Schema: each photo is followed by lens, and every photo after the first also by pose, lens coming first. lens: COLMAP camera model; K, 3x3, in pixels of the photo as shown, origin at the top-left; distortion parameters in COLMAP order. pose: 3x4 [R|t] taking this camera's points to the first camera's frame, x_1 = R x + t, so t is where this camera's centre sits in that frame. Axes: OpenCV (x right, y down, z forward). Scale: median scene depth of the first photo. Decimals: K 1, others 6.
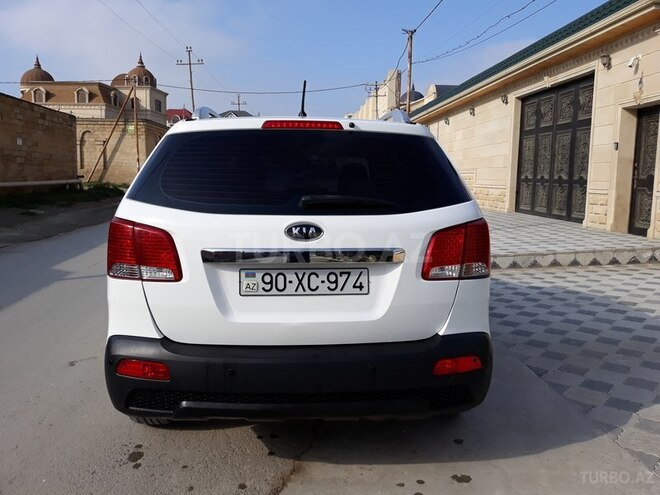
lens RADIAL K [[563.7, 0, 330.0], [0, 563.7, 247.5], [0, 0, 1]] dist [0.015844, 0.006976]
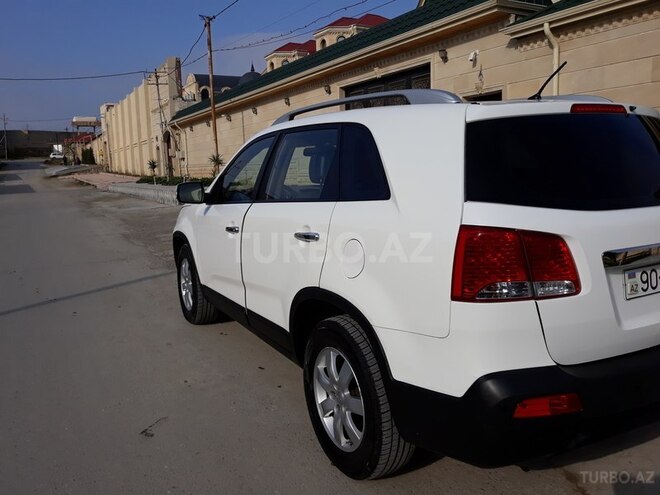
lens RADIAL K [[557.9, 0, 330.0], [0, 557.9, 247.5], [0, 0, 1]] dist [0.067727, -0.175845]
pose [[0.909069, -0.106483, 0.402808, -0.217882], [0.099103, 0.994305, 0.039189, -0.018324], [-0.404687, 0.004294, 0.914445, 0.088336]]
